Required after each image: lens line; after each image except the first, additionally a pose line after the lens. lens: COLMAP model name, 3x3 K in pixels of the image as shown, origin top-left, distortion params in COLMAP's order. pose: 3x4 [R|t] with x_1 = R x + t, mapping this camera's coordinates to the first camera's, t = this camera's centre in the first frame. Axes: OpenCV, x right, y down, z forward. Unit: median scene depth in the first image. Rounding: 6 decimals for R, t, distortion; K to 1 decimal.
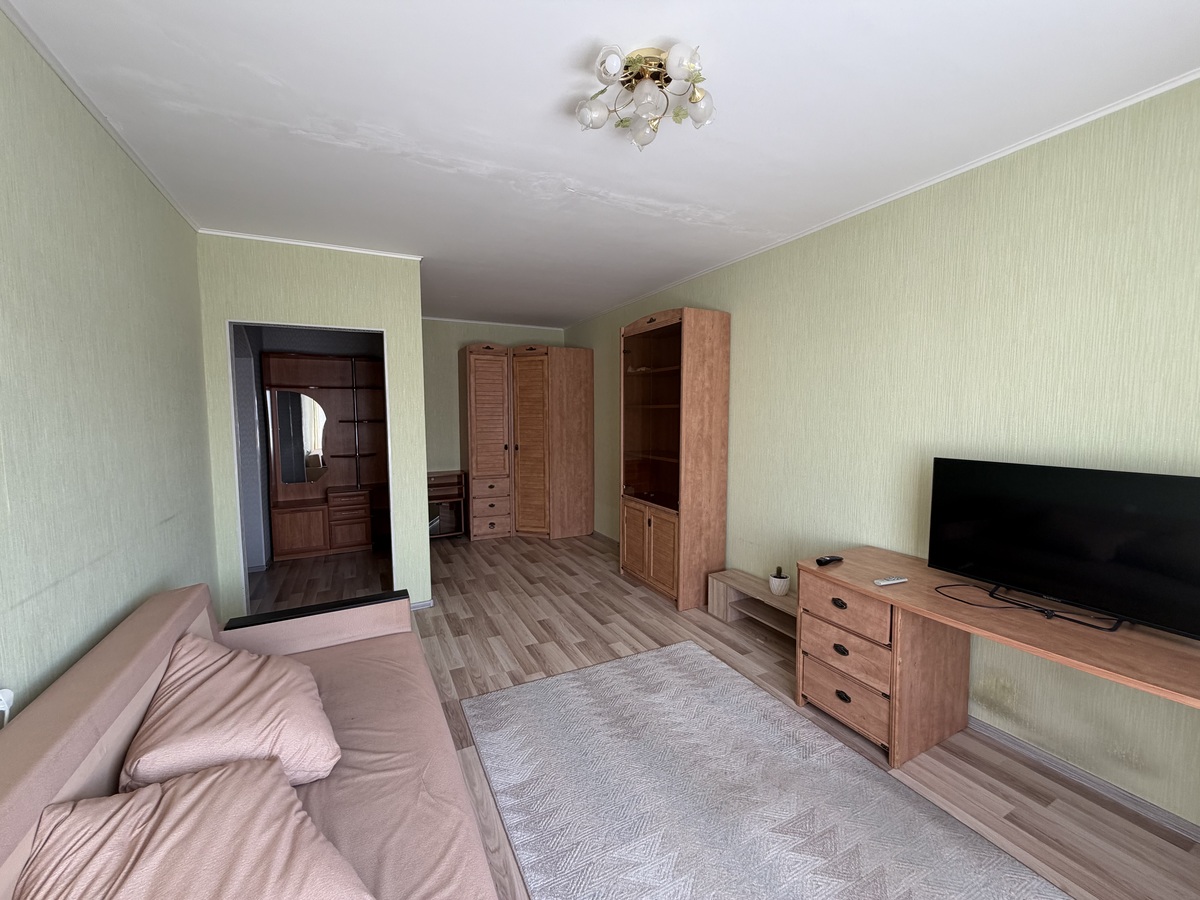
lens RADIAL K [[477.5, 0, 597.2], [0, 477.5, 448.4], [0, 0, 1]] dist [-0.000635, 0.000111]
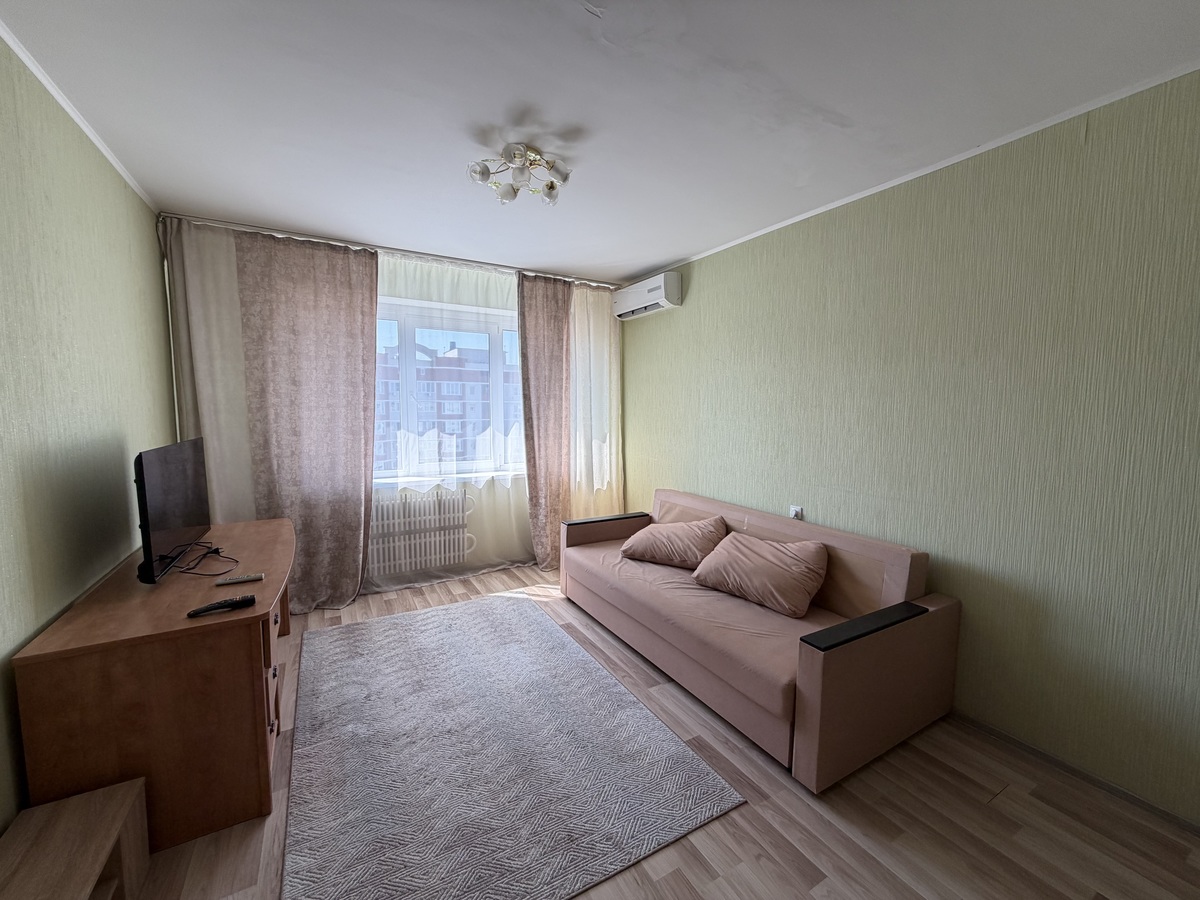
lens RADIAL K [[477.5, 0, 597.2], [0, 477.5, 448.4], [0, 0, 1]] dist [-0.000635, 0.000111]
pose [[-0.998433, 0.003944, -0.055819, -0.017408], [-0.005231, 0.986566, 0.163282, -0.076792], [0.055713, 0.163318, -0.984999, 1.125591]]
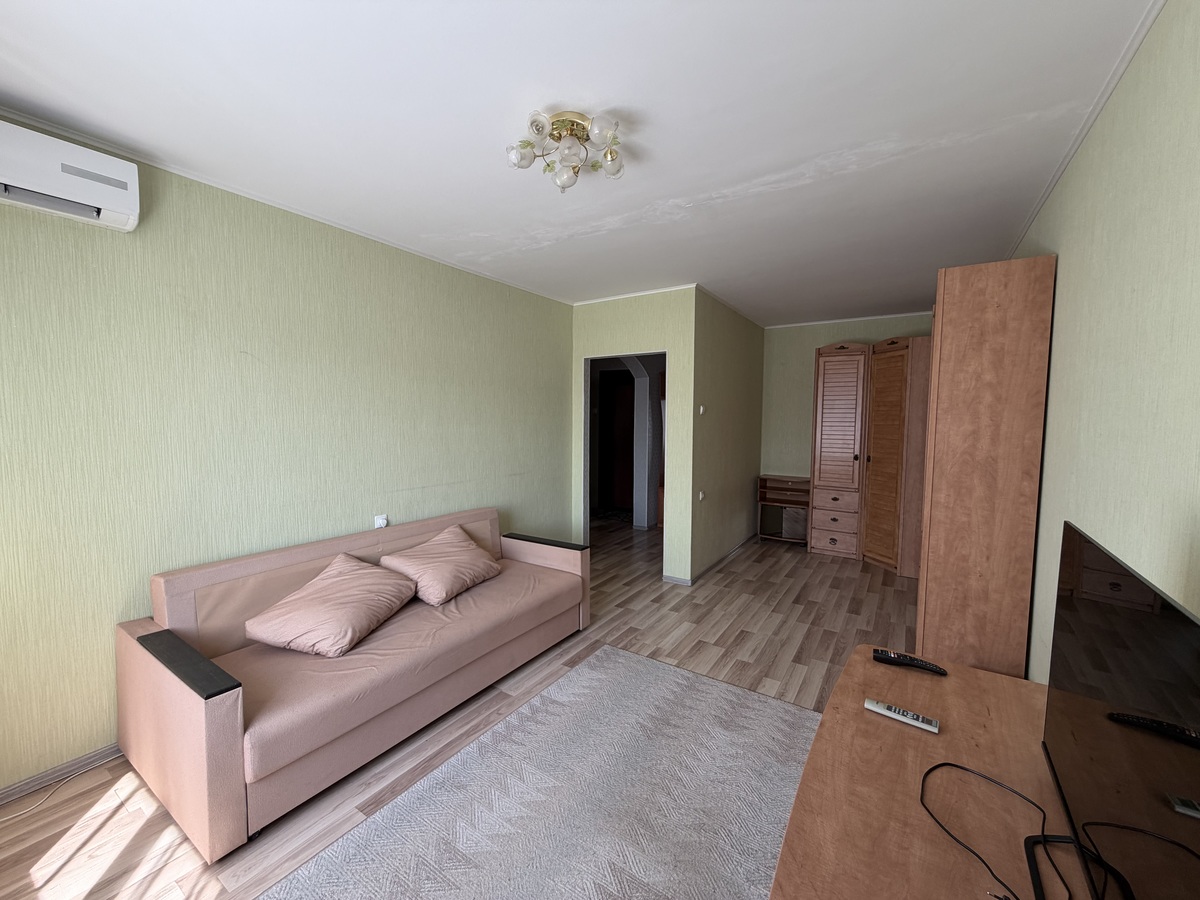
lens RADIAL K [[477.5, 0, 597.2], [0, 477.5, 448.4], [0, 0, 1]] dist [-0.000635, 0.000111]
pose [[0.497215, 0.064448, -0.865231, 0.534880], [-0.073901, 0.996759, 0.031777, -0.019660], [0.864474, 0.048142, 0.500366, 0.224215]]
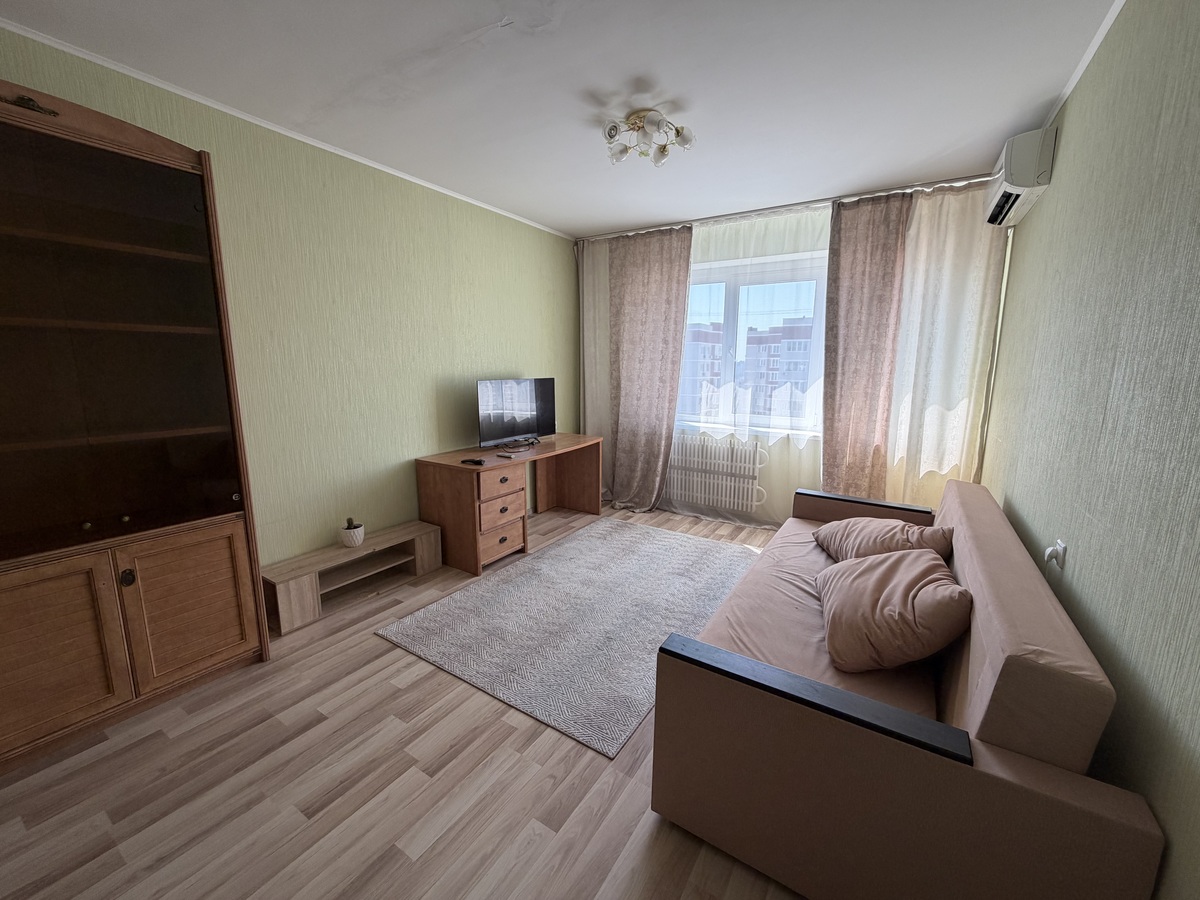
lens RADIAL K [[477.5, 0, 597.2], [0, 477.5, 448.4], [0, 0, 1]] dist [-0.000635, 0.000111]
pose [[-0.509776, -0.149742, 0.847175, -0.559469], [0.059415, 0.976256, 0.208311, -0.043299], [-0.858253, 0.156527, -0.488776, 0.902893]]
